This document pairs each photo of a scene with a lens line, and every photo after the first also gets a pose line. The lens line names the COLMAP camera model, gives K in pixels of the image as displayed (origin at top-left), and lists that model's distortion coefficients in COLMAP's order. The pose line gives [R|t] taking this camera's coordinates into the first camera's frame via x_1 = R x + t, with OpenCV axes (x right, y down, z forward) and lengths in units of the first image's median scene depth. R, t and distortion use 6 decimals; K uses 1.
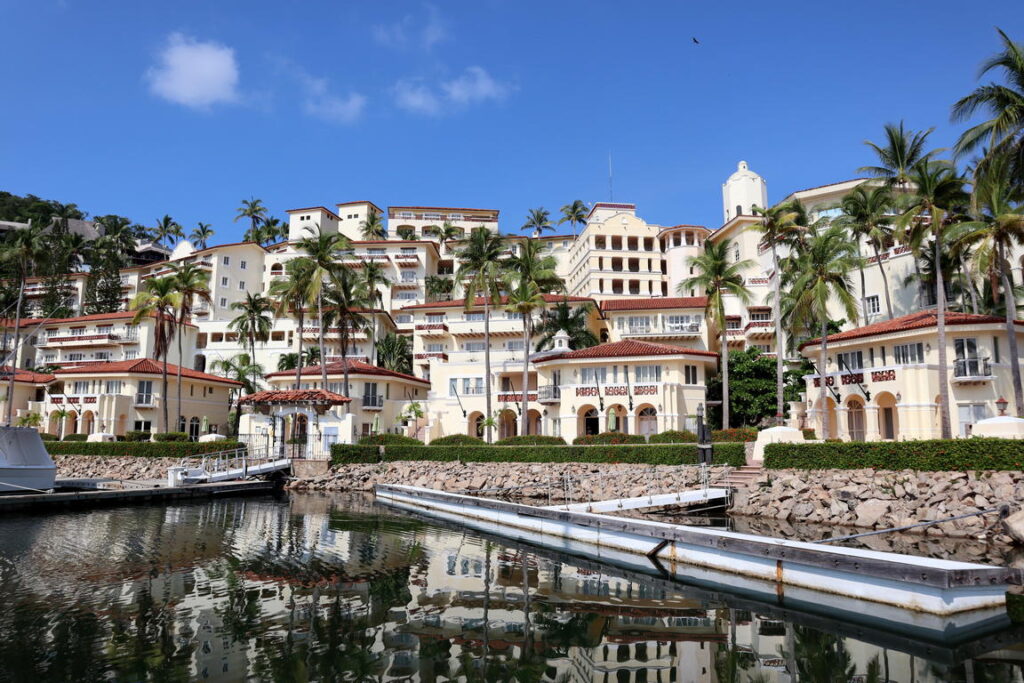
lens RADIAL K [[721.1, 0, 512.0], [0, 721.1, 341.5], [0, 0, 1]] dist [-0.105989, 0.000696]
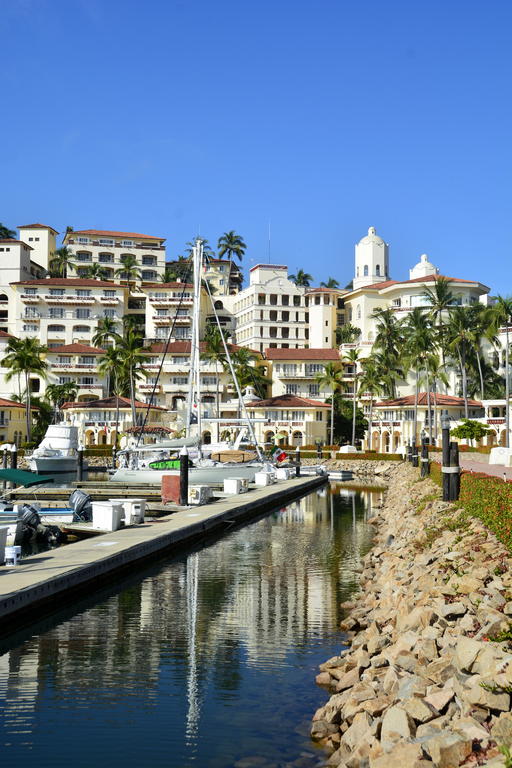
lens RADIAL K [[976.6, 0, 256.0], [0, 976.6, 384.0], [0, 0, 1]] dist [0.090558, 0.005970]
pose [[0.986375, 0.016217, 0.163712, -0.188612], [-0.030519, 0.995894, 0.085230, -0.135300], [-0.161657, -0.089066, 0.982820, -0.832941]]
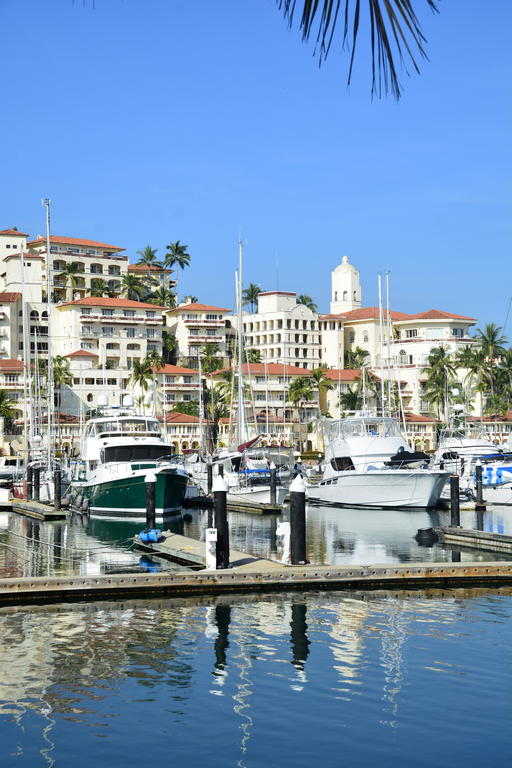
lens RADIAL K [[1575.9, 0, 256.0], [0, 1575.9, 384.0], [0, 0, 1]] dist [0.649206, 0.039615]
pose [[0.830416, 0.013190, 0.556987, -1.866944], [-0.073180, 0.993641, 0.085574, -0.298314], [-0.552317, -0.111823, 0.826101, -1.837645]]
